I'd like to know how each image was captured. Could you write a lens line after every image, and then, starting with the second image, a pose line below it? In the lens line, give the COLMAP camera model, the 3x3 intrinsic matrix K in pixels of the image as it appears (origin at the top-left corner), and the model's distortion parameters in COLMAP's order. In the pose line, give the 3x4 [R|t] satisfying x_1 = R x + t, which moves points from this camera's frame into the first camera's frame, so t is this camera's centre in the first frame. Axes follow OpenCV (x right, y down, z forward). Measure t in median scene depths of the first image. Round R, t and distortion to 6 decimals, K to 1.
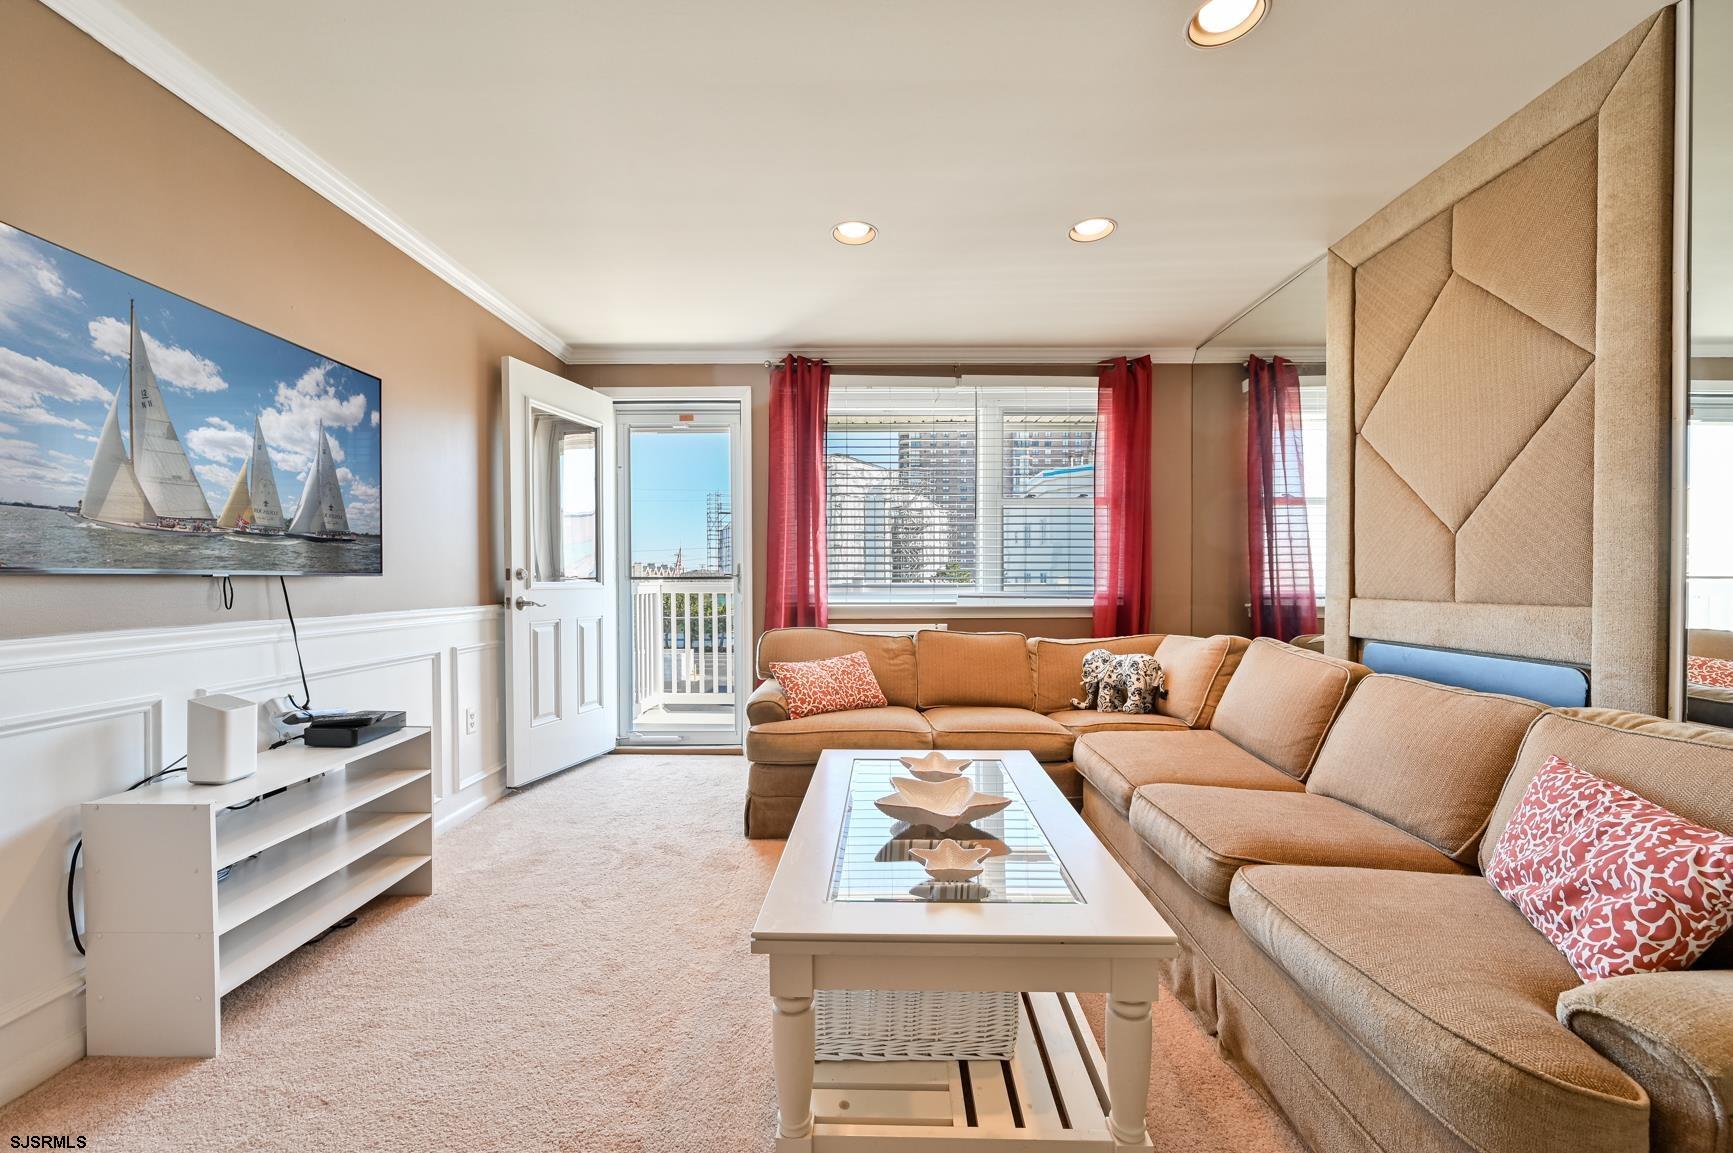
lens RADIAL K [[681.3, 0, 866.9], [0, 681.3, 587.8], [0, 0, 1]] dist [-0.001198, -0.000020]
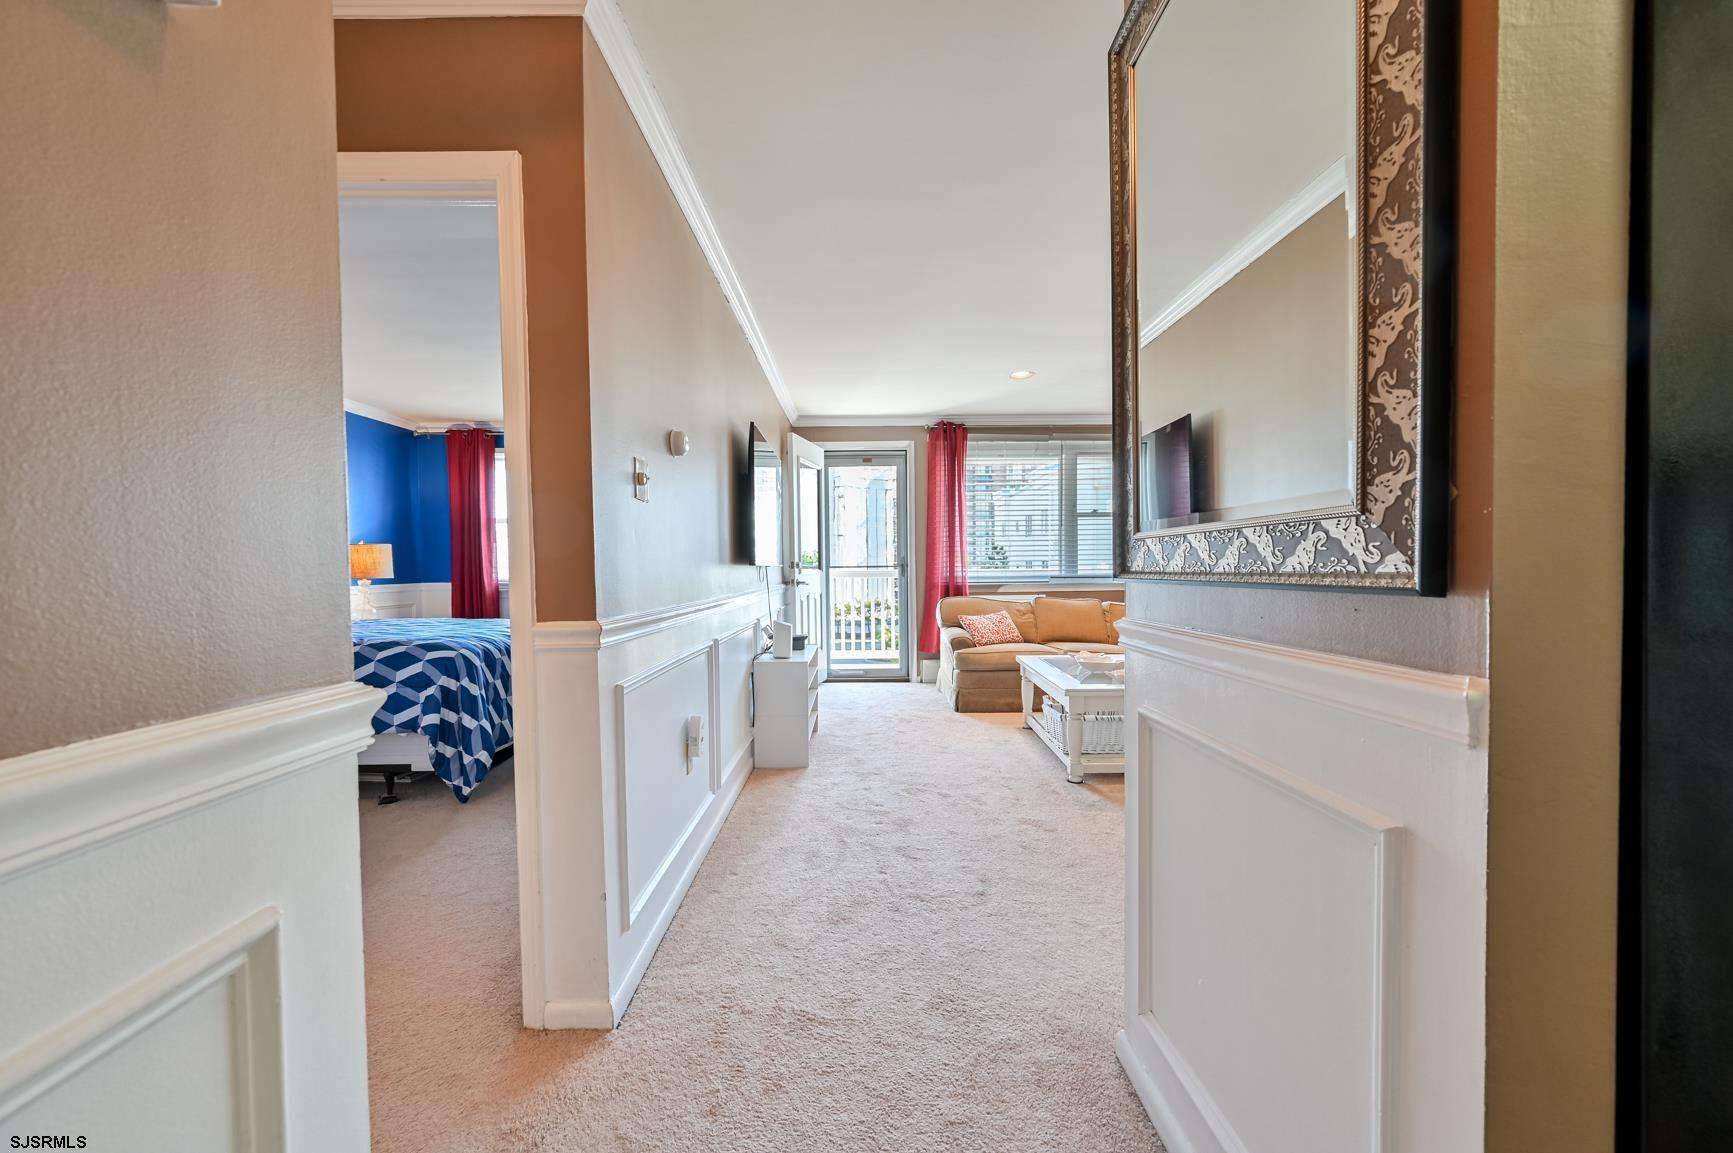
lens RADIAL K [[685.7, 0, 865.5], [0, 685.7, 583.8], [0, 0, 1]] dist [0.002137, 0.000158]
pose [[0.999908, -0.009888, 0.009260, -0.405572], [0.009788, 0.999895, 0.010723, 0.010080], [-0.009365, -0.010631, 0.999900, -0.737219]]
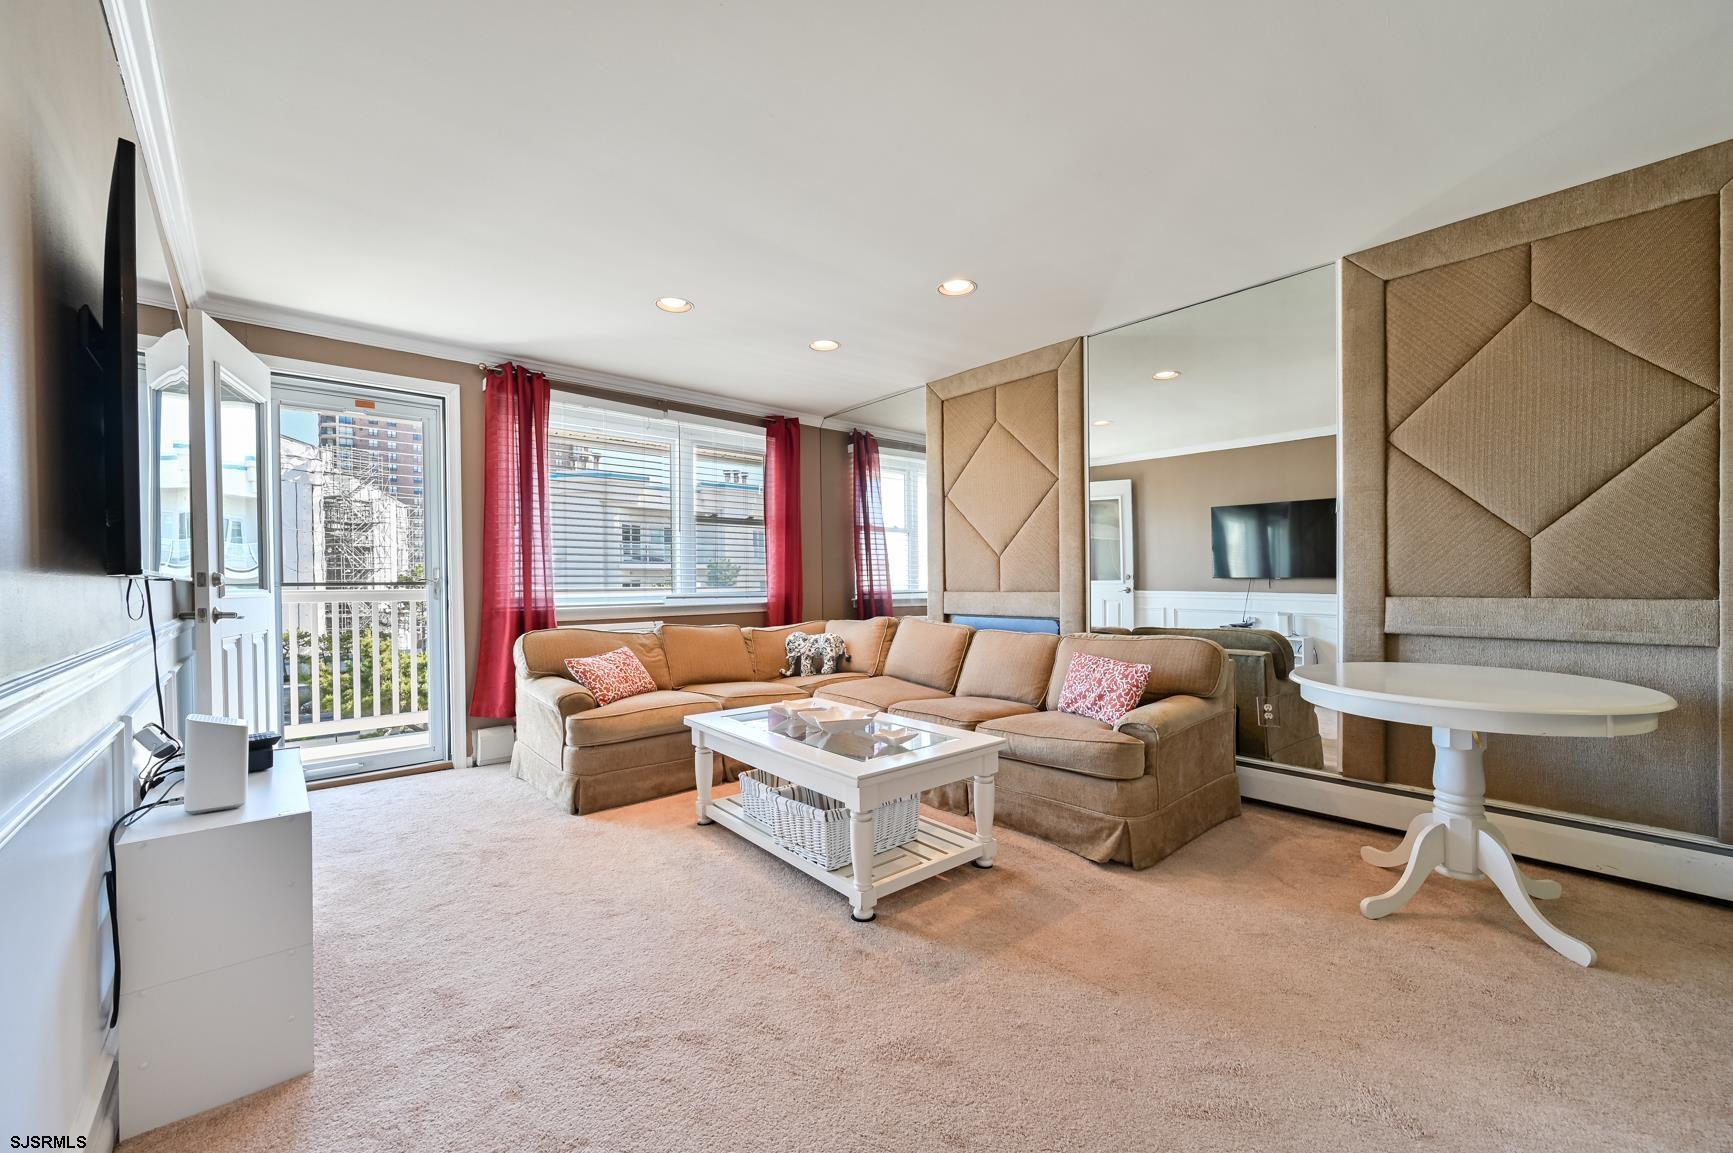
lens RADIAL K [[681.3, 0, 866.9], [0, 681.3, 587.8], [0, 0, 1]] dist [-0.001198, -0.000020]
pose [[0.745811, -0.011920, 0.666051, -0.528091], [0.017285, 0.999850, -0.001462, 0.005021], [-0.665933, 0.012603, 0.745905, -0.142124]]
